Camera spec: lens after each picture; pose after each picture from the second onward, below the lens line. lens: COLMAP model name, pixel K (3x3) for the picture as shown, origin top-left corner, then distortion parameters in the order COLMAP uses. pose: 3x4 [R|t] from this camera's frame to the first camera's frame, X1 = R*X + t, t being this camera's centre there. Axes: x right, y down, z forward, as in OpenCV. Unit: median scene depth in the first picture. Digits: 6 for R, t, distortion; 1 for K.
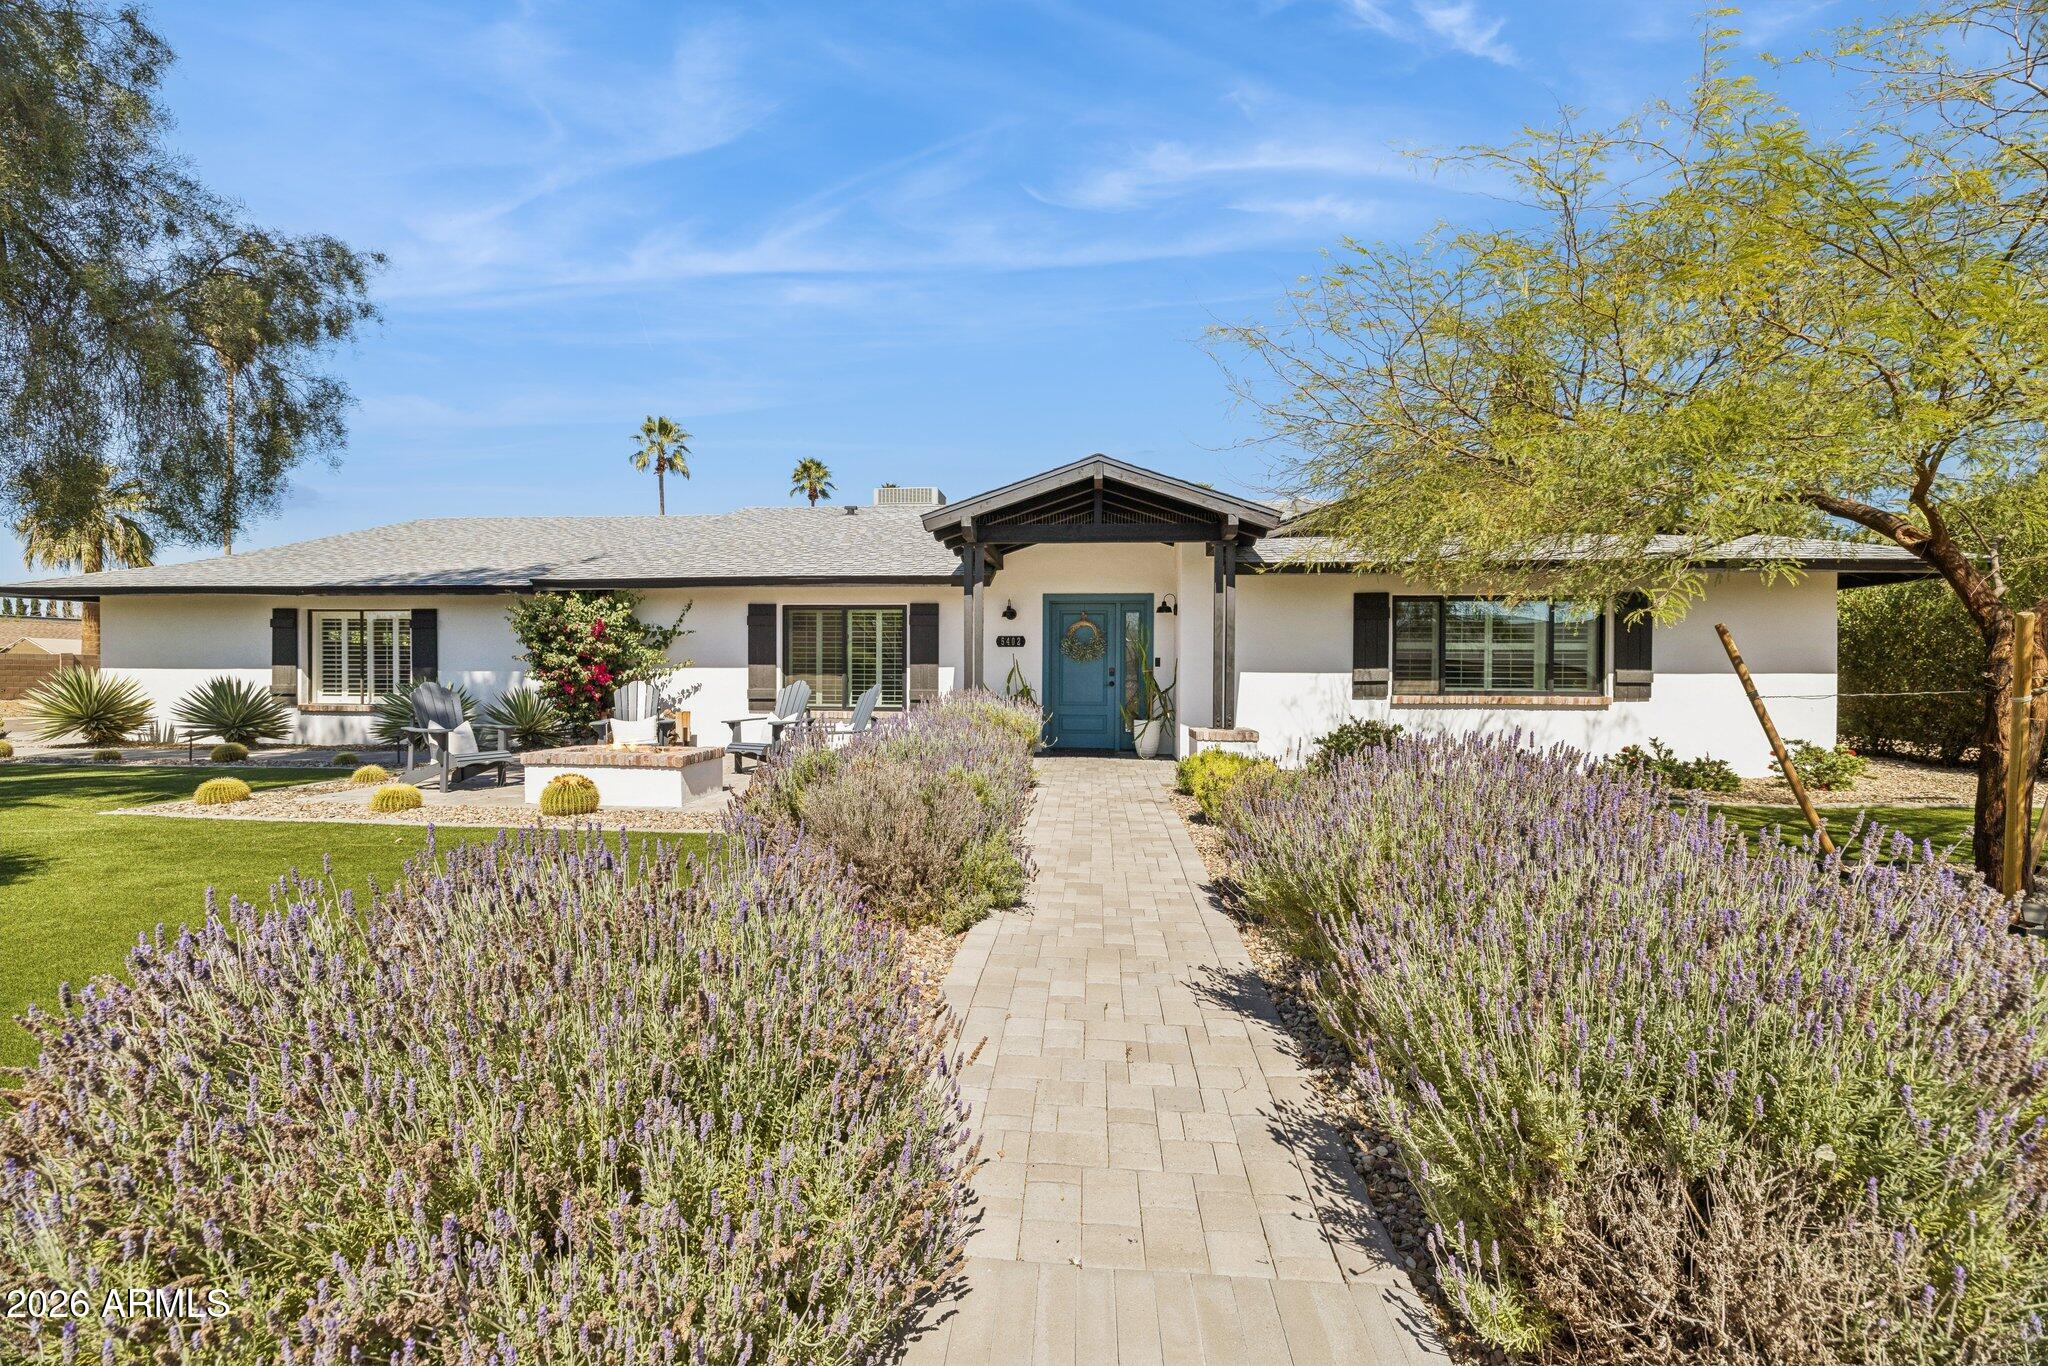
lens RADIAL K [[821.1, 0, 1024.0], [0, 821.1, 683.0], [0, 0, 1]] dist [0.000788, 0.000031]
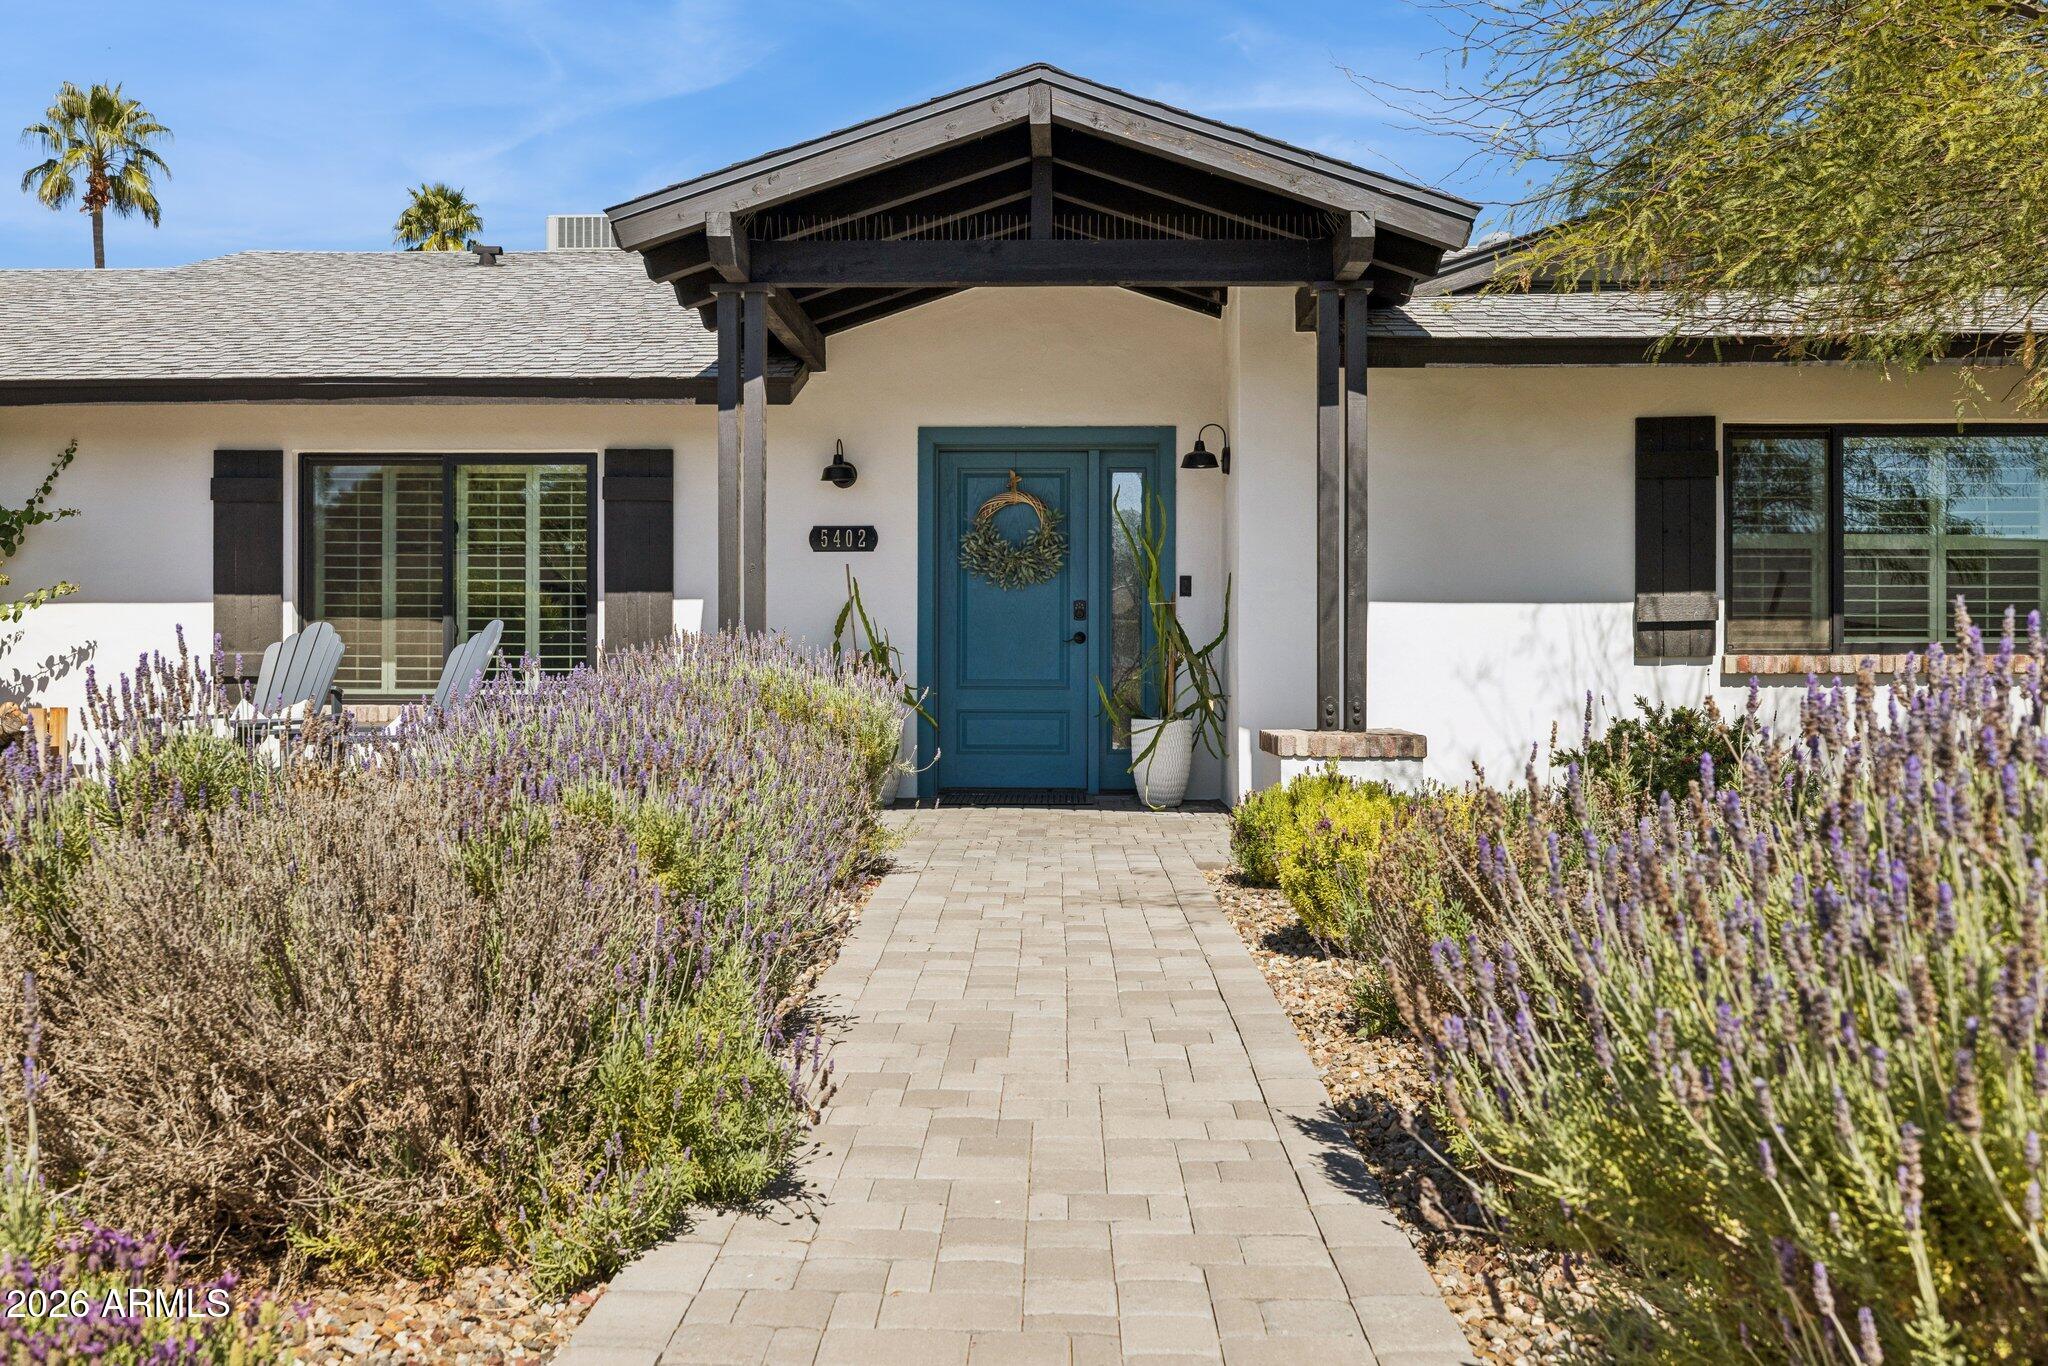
lens RADIAL K [[1583.2, 0, 1024.0], [0, 1583.2, 683.0], [0, 0, 1]] dist [-0.011953, 0.056160]
pose [[0.998255, -0.003515, 0.058938, 0.031828], [0.004338, 0.999895, -0.013839, 0.039930], [-0.058883, 0.014071, 0.998166, 0.193639]]
